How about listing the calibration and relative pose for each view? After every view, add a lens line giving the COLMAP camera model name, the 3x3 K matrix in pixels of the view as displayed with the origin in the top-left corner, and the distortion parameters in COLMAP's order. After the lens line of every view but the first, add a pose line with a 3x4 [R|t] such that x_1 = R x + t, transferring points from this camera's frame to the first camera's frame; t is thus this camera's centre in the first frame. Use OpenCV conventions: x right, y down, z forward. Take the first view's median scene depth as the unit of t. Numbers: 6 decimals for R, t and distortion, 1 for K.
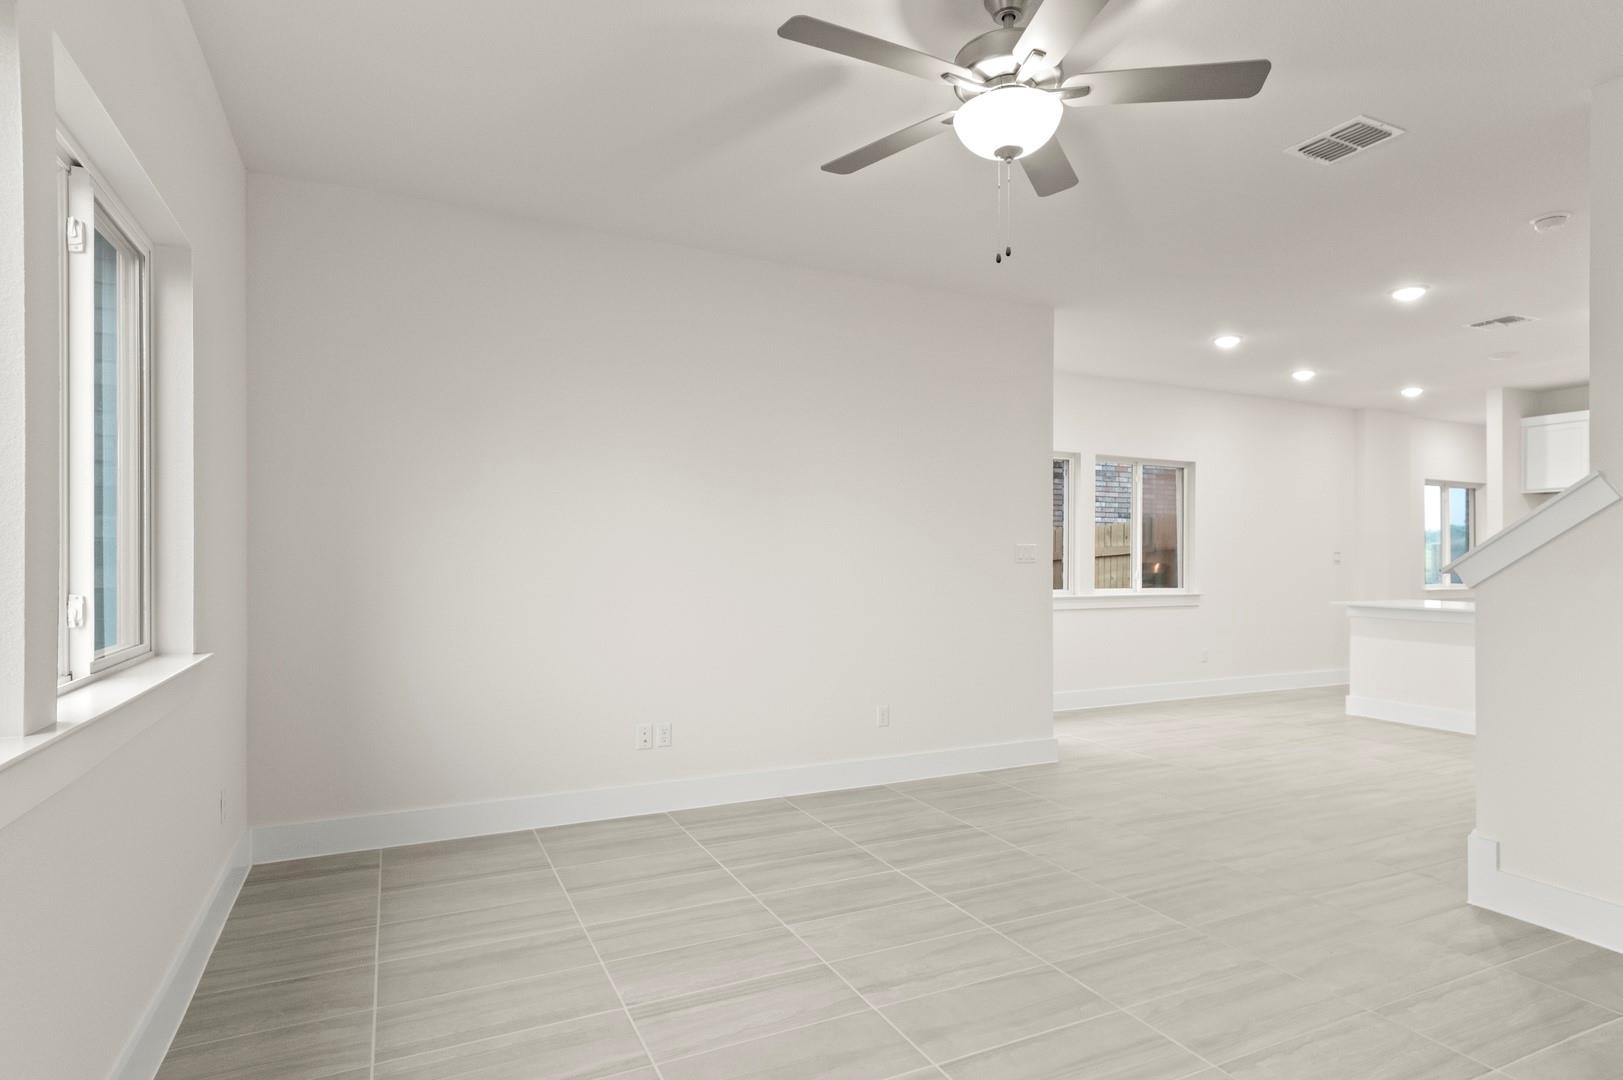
lens RADIAL K [[885.5, 0, 833.4], [0, 885.5, 559.1], [0, 0, 1]] dist [-0.001545, -0.000430]
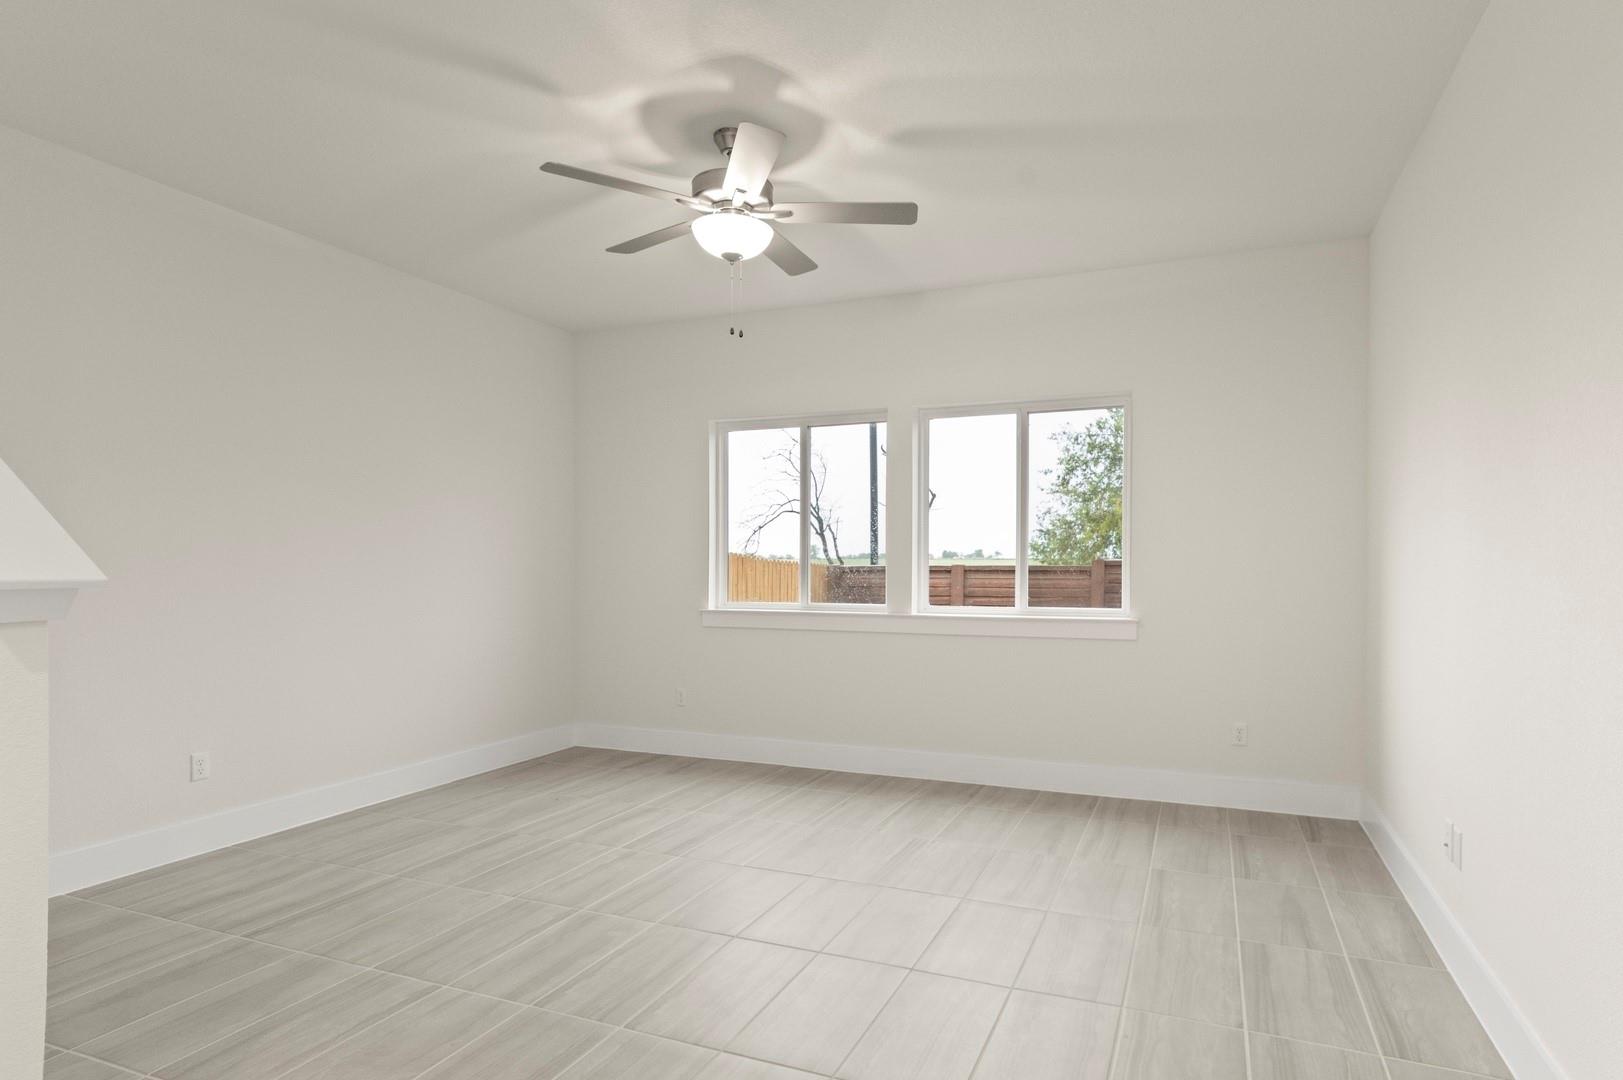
lens RADIAL K [[882.0, 0, 858.1], [0, 882.0, 561.0], [0, 0, 1]] dist [-0.001928, -0.001112]
pose [[-0.743625, -0.006633, -0.668564, 0.324994], [-0.001893, 0.999968, -0.007815, 0.003688], [0.668594, -0.004546, -0.743614, 0.728014]]
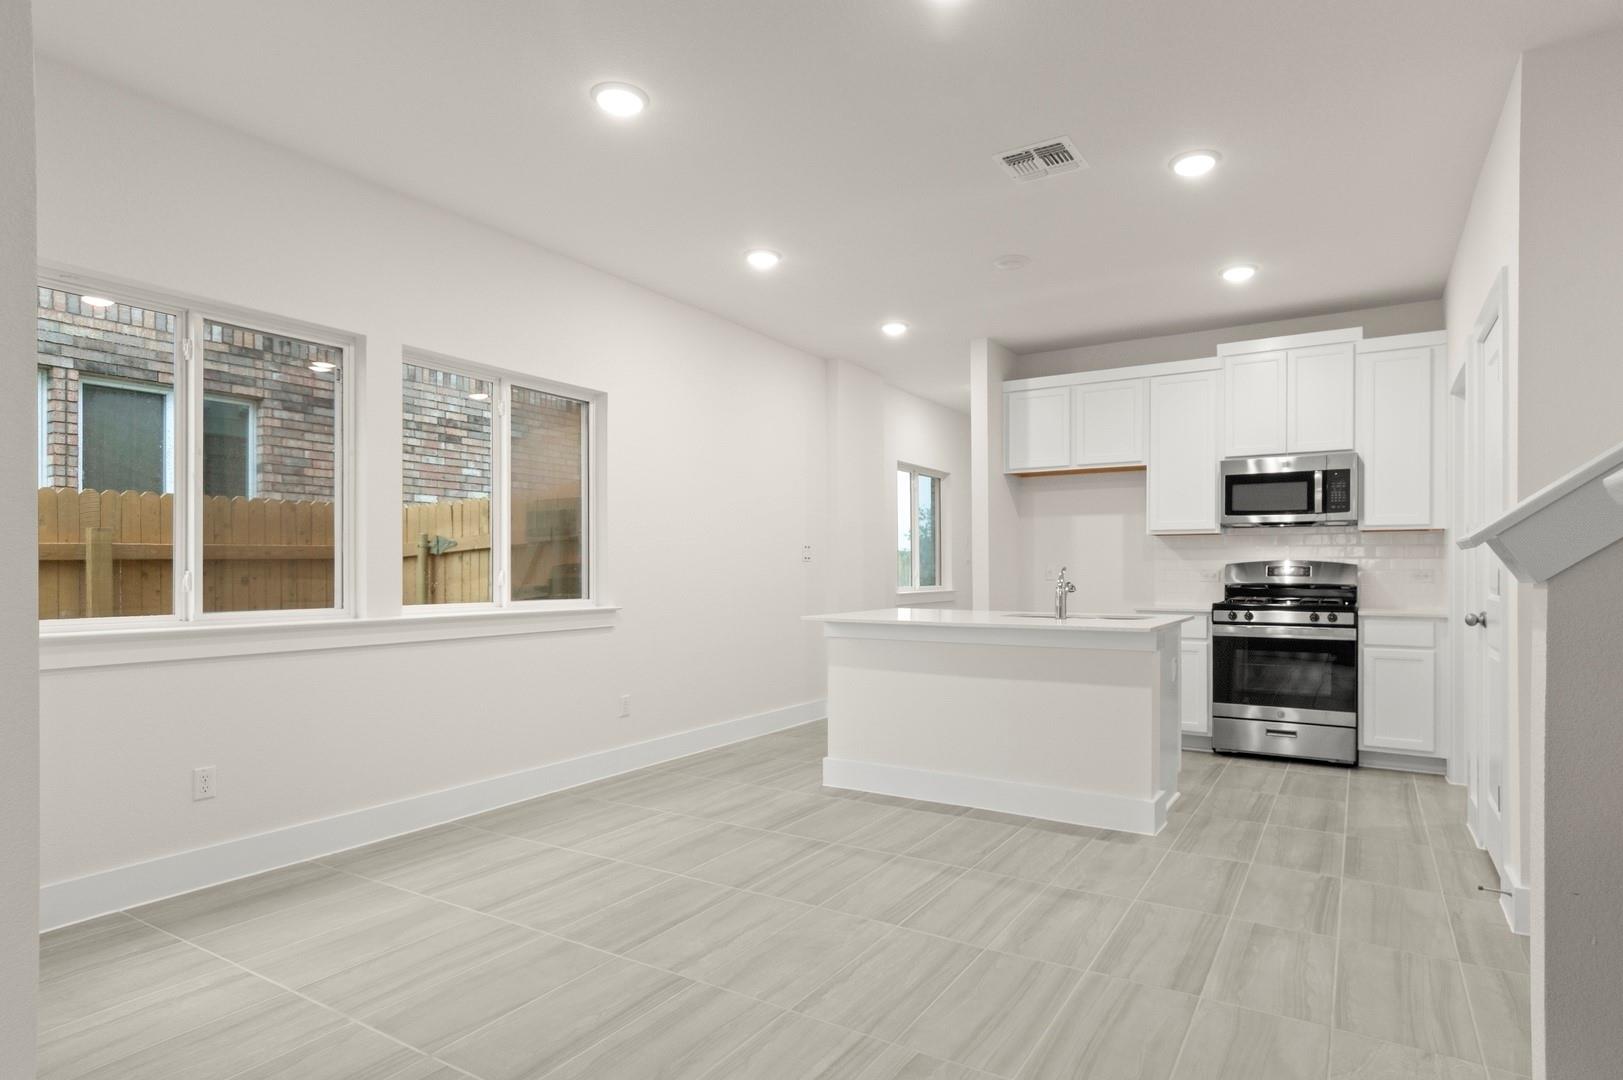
lens RADIAL K [[873.0, 0, 858.7], [0, 873.0, 572.5], [0, 0, 1]] dist [0.014691, -0.000182]
pose [[0.834393, -0.007578, 0.551117, 0.246295], [0.004717, 0.999967, 0.006609, 0.012979], [-0.551149, -0.002915, 0.834402, 0.446707]]
